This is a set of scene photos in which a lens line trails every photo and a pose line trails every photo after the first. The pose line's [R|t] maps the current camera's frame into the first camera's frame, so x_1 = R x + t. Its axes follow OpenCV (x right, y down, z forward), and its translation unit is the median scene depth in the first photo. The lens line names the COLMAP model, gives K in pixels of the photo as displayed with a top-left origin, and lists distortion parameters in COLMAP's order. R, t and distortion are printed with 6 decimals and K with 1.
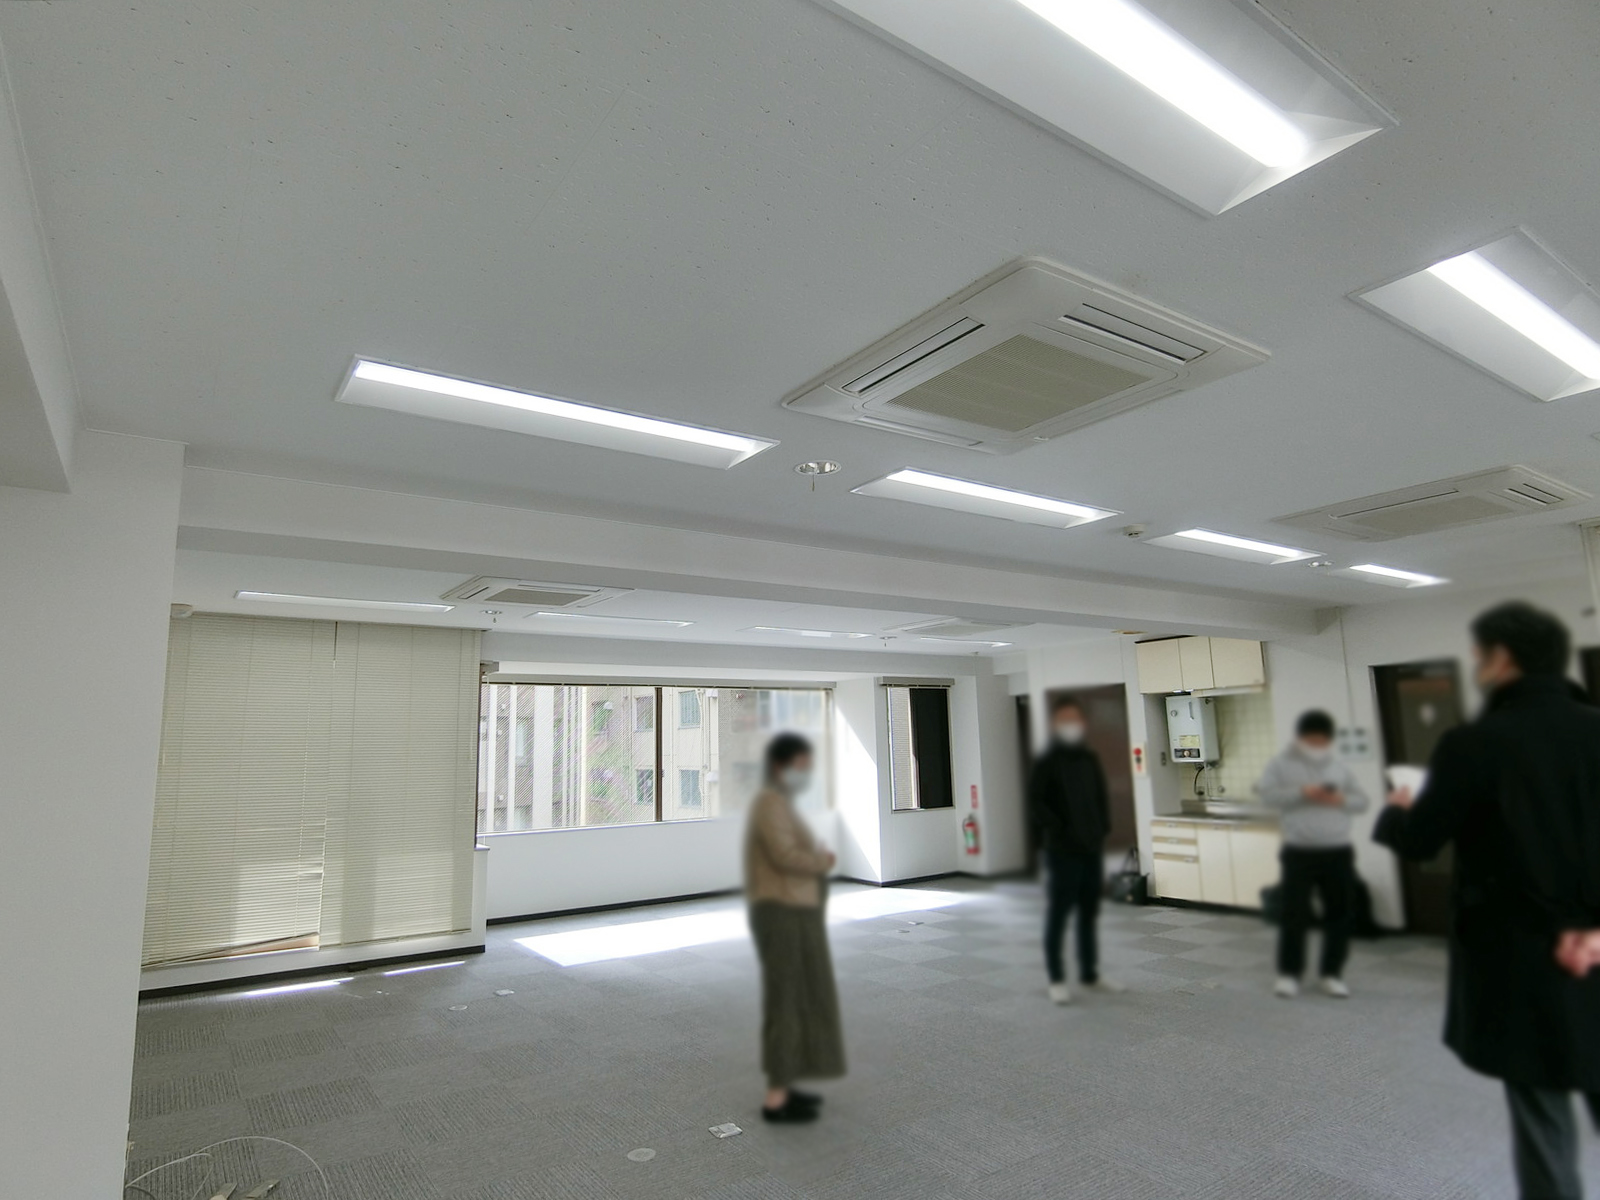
lens RADIAL K [[920.7, 0, 785.9], [0, 920.7, 600.0], [0, 0, 1]] dist [-0.002763, -0.000387]
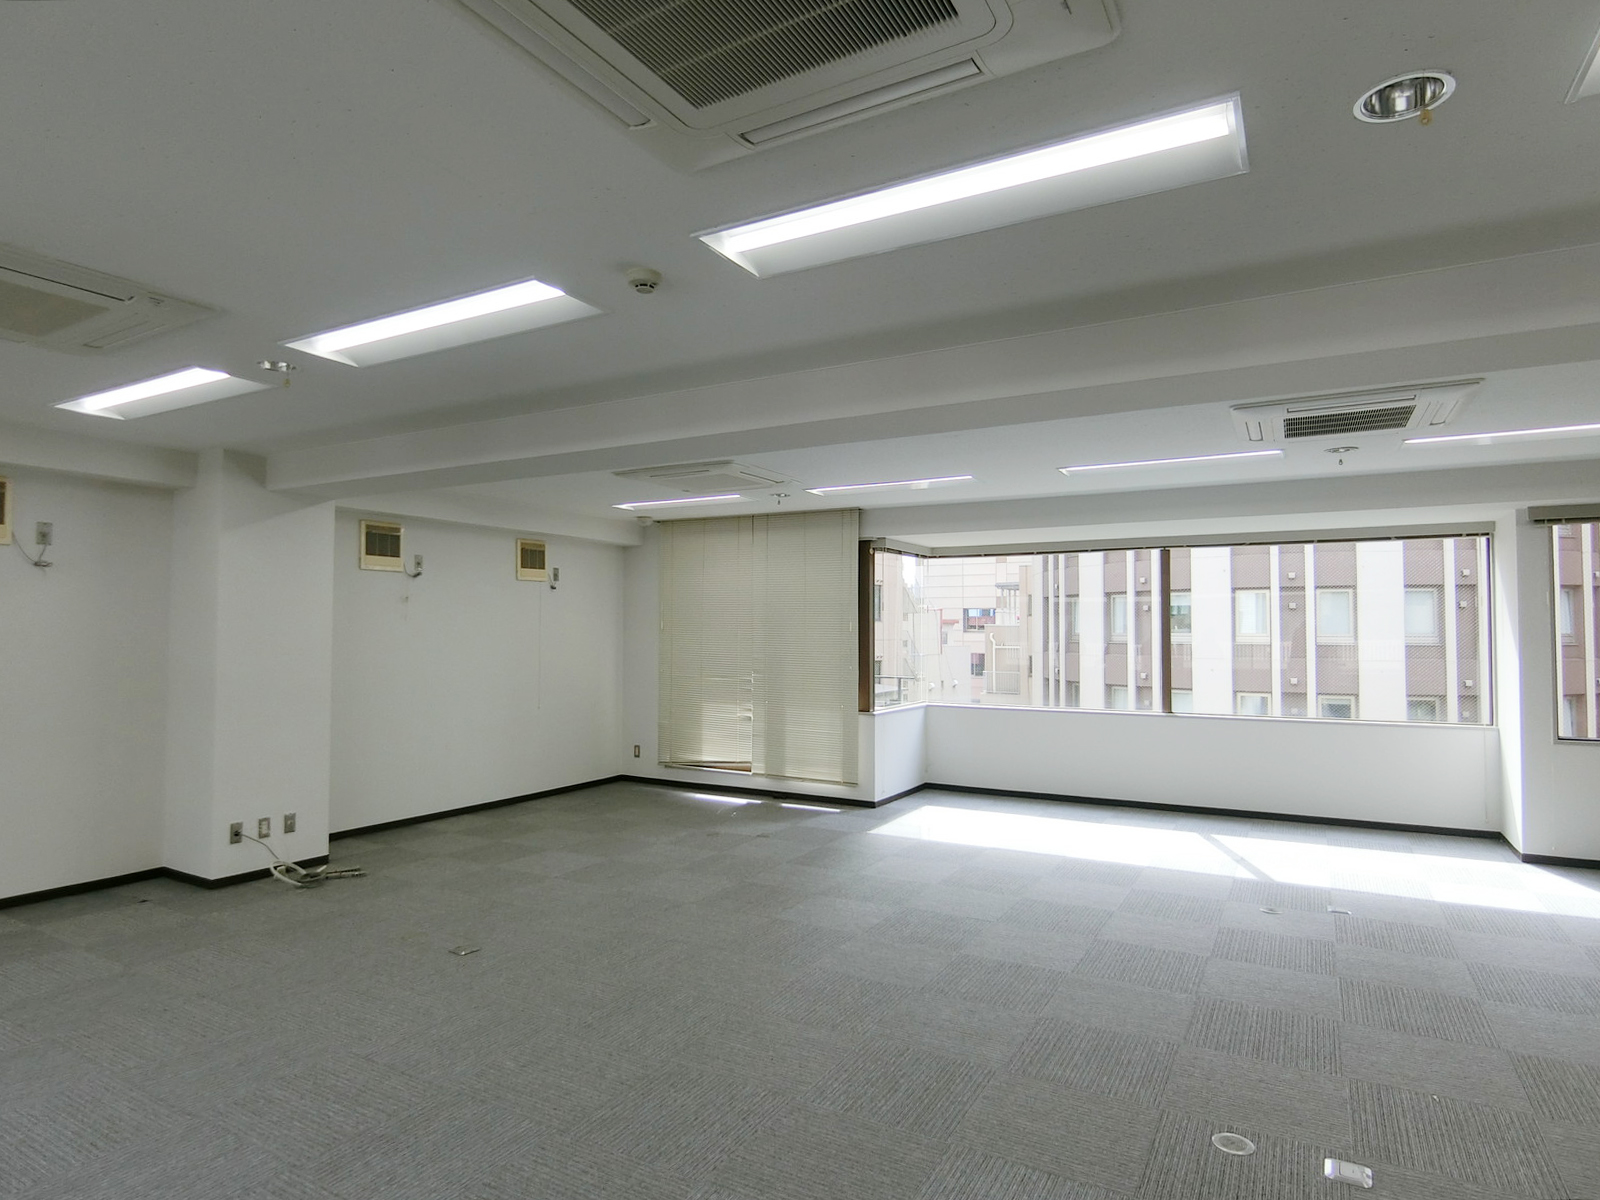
lens RADIAL K [[920.7, 0, 785.9], [0, 920.7, 600.0], [0, 0, 1]] dist [-0.002763, -0.000387]
pose [[0.438124, -0.006397, -0.898892, 0.568219], [0.131136, 0.989732, 0.056873, 0.064997], [0.889298, -0.142794, 0.434464, 0.456109]]
